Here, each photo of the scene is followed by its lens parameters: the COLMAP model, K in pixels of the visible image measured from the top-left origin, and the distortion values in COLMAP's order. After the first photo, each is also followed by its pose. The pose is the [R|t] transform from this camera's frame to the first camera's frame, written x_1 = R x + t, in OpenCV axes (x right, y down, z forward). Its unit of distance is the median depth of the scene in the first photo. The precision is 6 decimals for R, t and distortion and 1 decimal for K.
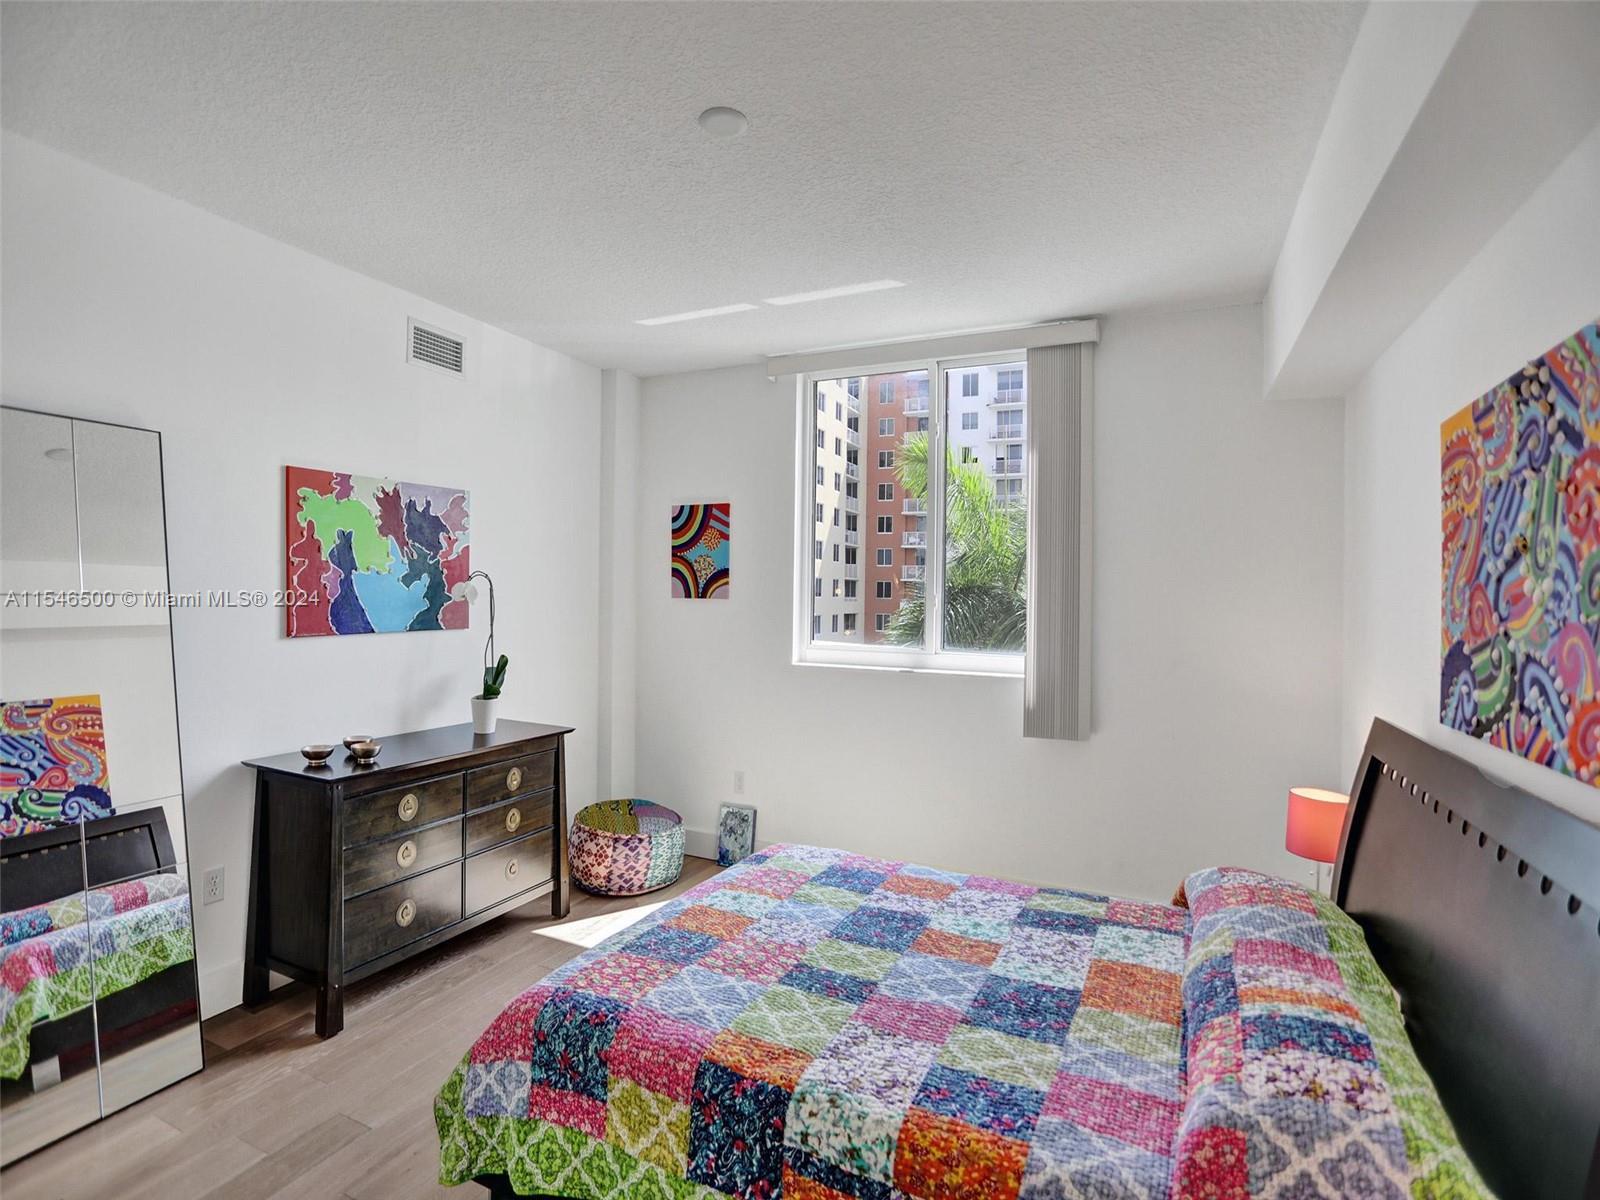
lens RADIAL K [[783.2, 0, 792.9], [0, 783.2, 589.5], [0, 0, 1]] dist [-0.064705, 0.024429]
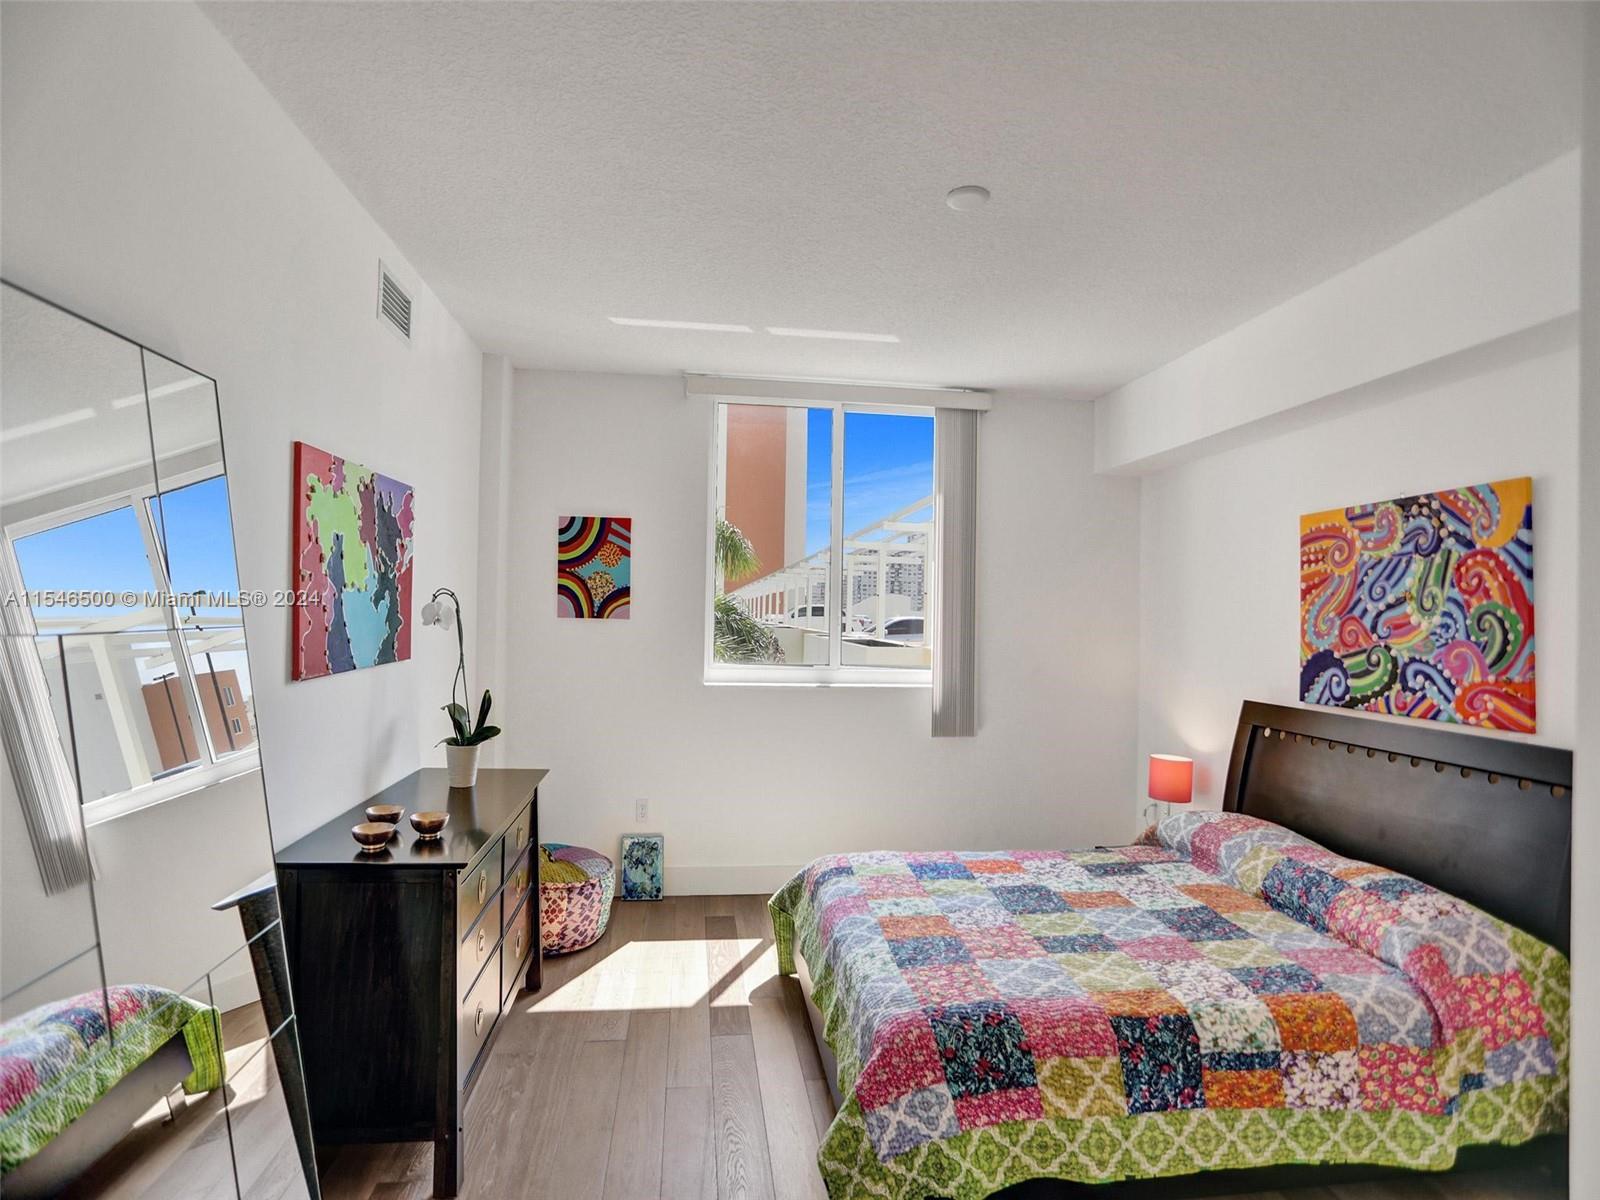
lens RADIAL K [[783.2, 0, 791.3], [0, 783.2, 603.1], [0, 0, 1]] dist [-0.064705, 0.024429]
pose [[0.842076, 0.008453, 0.539293, -0.843945], [-0.010515, 0.999944, 0.000744, -0.020143], [-0.539256, -0.006297, 0.842118, 0.191206]]
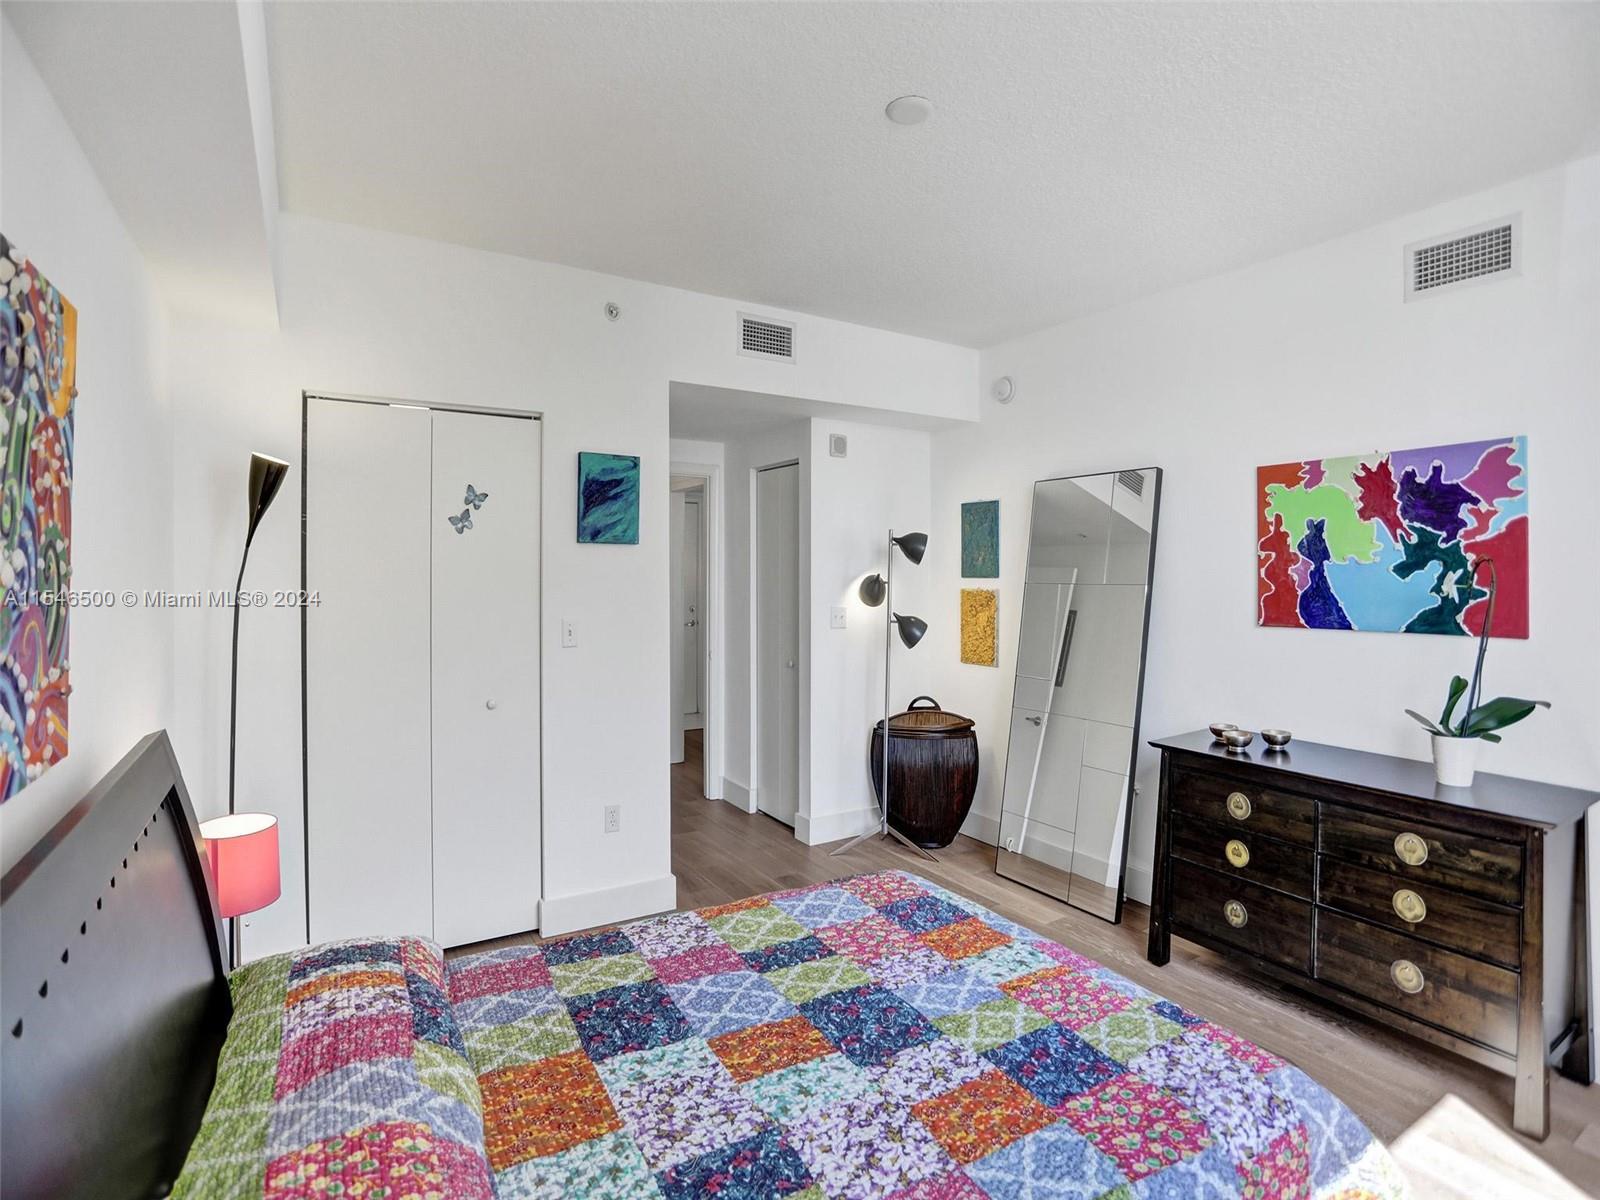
lens RADIAL K [[783.2, 0, 800.8], [0, 783.2, 592.3], [0, 0, 1]] dist [-0.064705, 0.024429]
pose [[-0.536387, 0.006651, -0.843946, 0.776444], [-0.006070, 0.999913, 0.011738, 0.008652], [0.843950, 0.011419, -0.536300, 1.333018]]
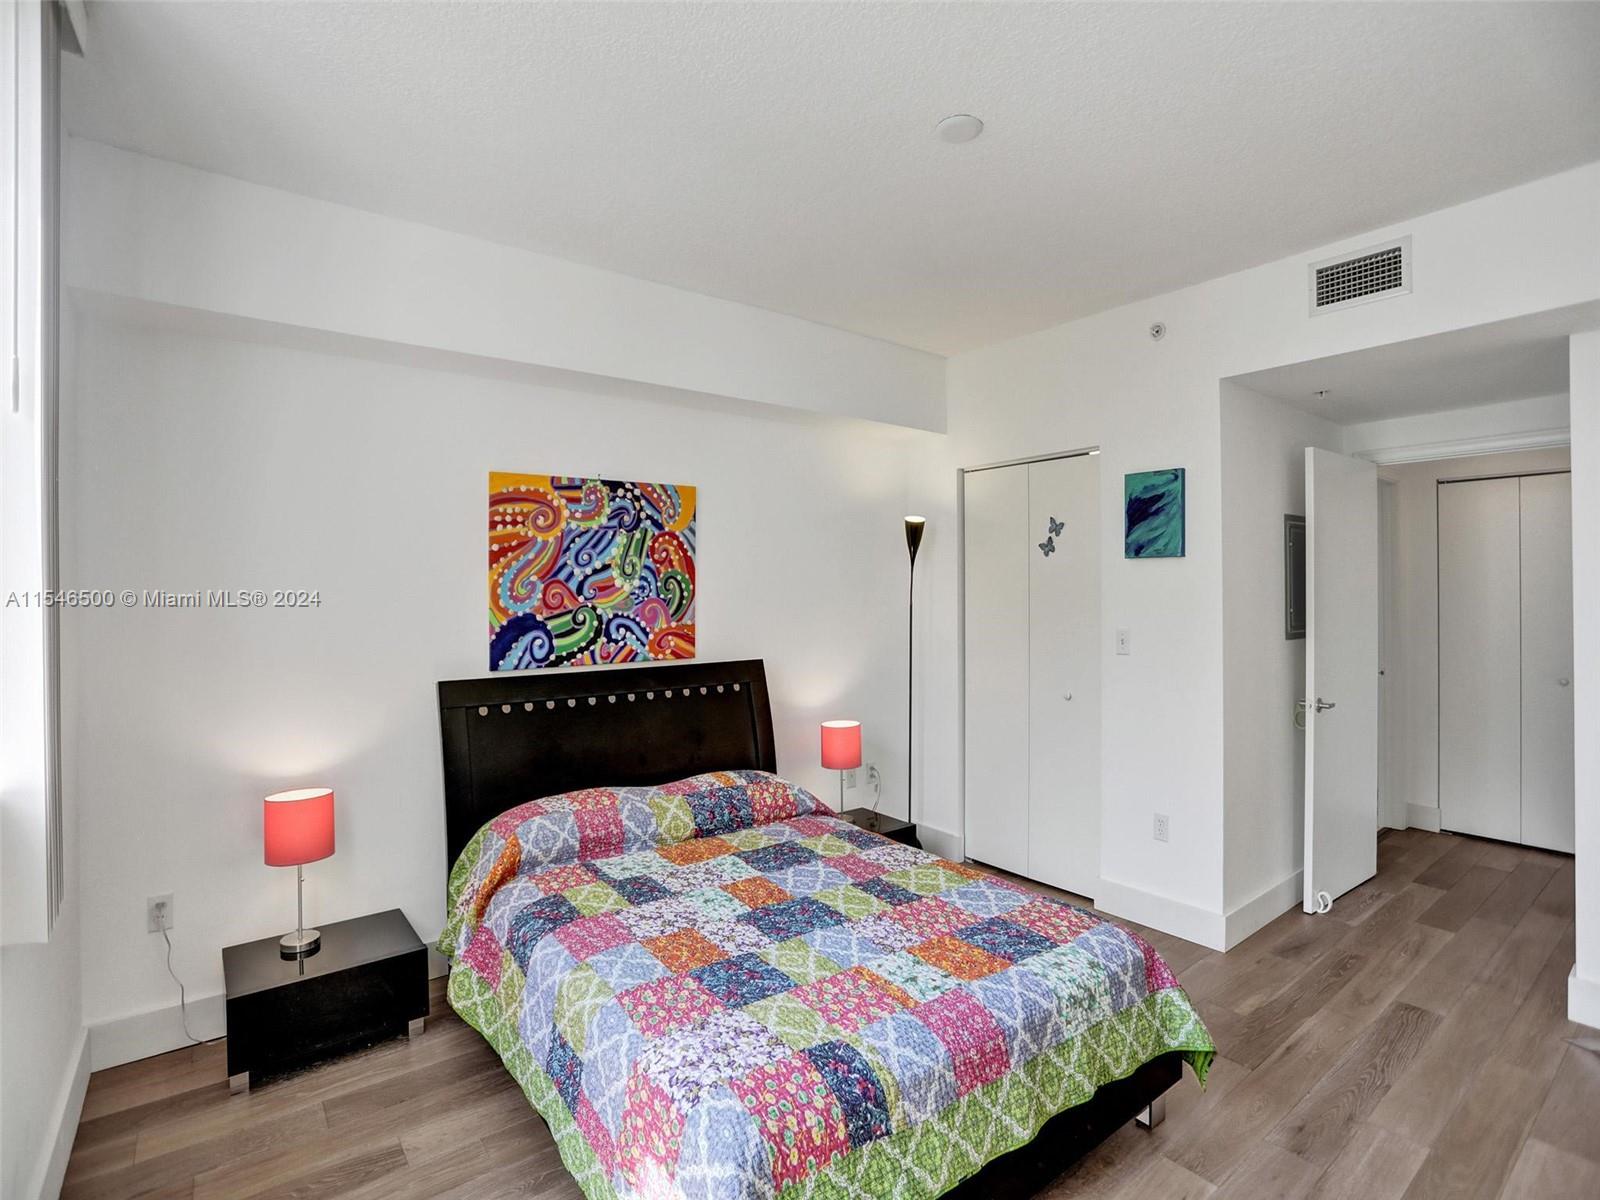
lens RADIAL K [[783.2, 0, 811.5], [0, 783.2, 583.5], [0, 0, 1]] dist [-0.064705, 0.024429]
pose [[-0.899752, -0.003389, 0.436388, -0.344416], [-0.011056, 0.999826, -0.015030, 0.017343], [-0.436261, -0.018348, -0.899633, 1.889154]]
